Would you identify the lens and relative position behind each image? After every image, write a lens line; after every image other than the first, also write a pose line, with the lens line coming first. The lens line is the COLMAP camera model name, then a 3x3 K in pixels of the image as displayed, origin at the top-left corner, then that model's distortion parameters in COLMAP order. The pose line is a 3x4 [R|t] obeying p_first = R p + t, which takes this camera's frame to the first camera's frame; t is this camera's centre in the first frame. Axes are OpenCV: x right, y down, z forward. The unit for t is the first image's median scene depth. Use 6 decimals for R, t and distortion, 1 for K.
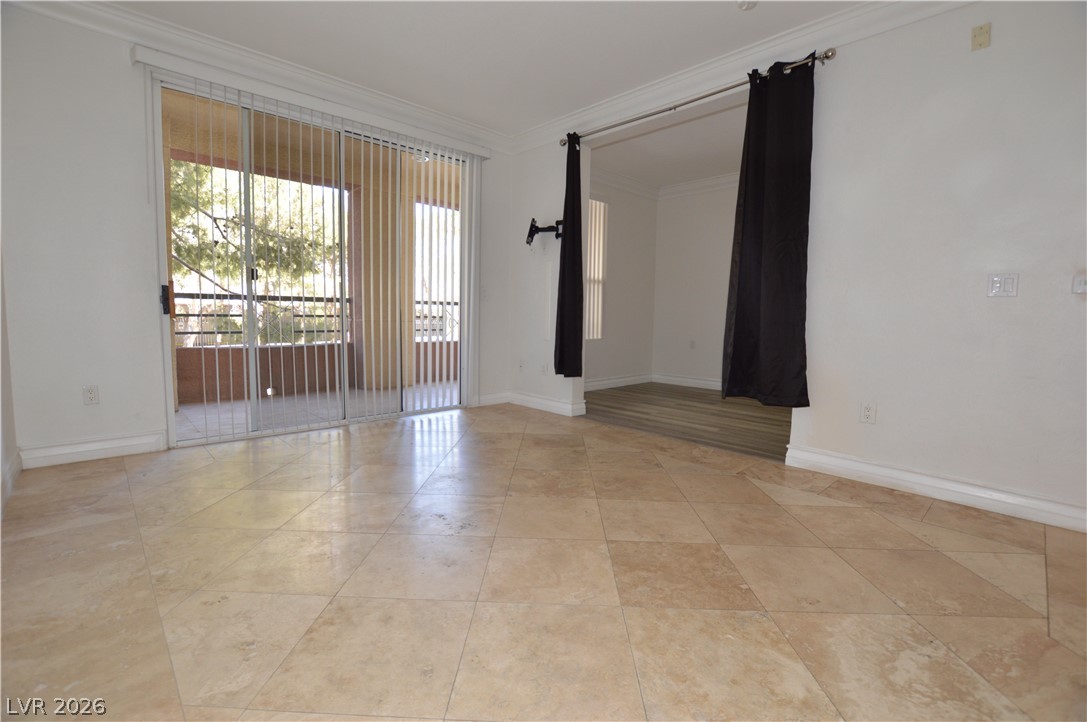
lens RADIAL K [[486.0, 0, 543.0], [0, 486.0, 359.8], [0, 0, 1]] dist [-0.028541, 0.001142]
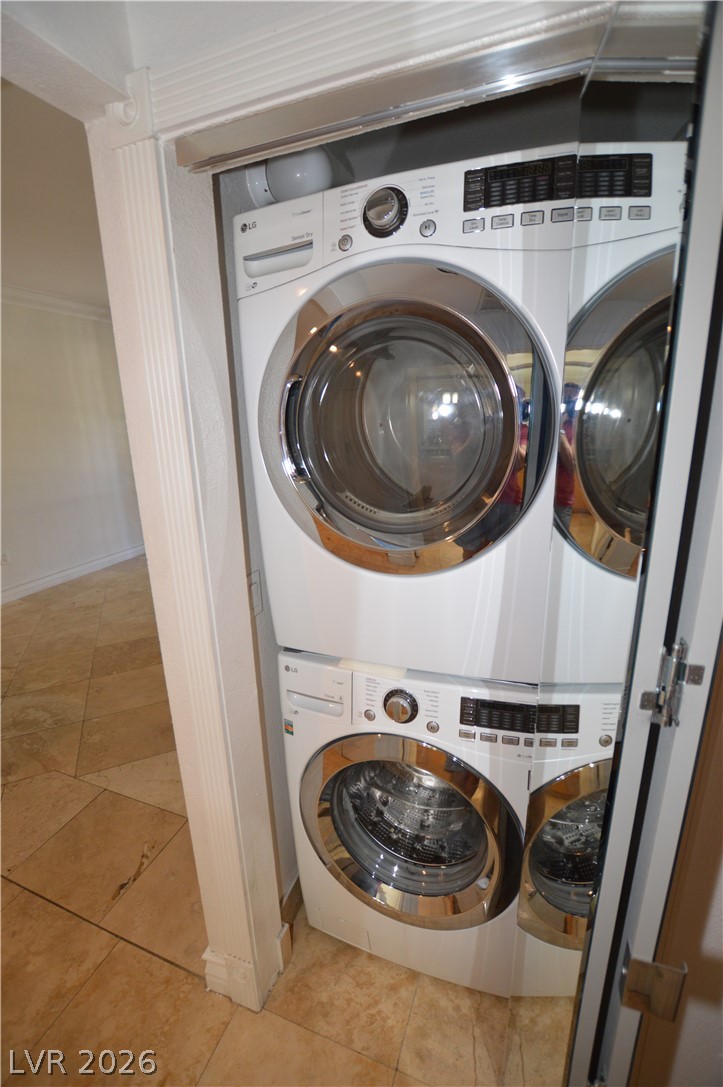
lens RADIAL K [[486.0, 0, 362.0], [0, 486.0, 543.1], [0, 0, 1]] dist [-0.028541, 0.001142]
pose [[0.428243, 0.206572, -0.879736, 1.967578], [-0.041234, 0.976975, 0.209333, -0.366986], [0.902723, -0.053371, 0.426900, 0.918635]]
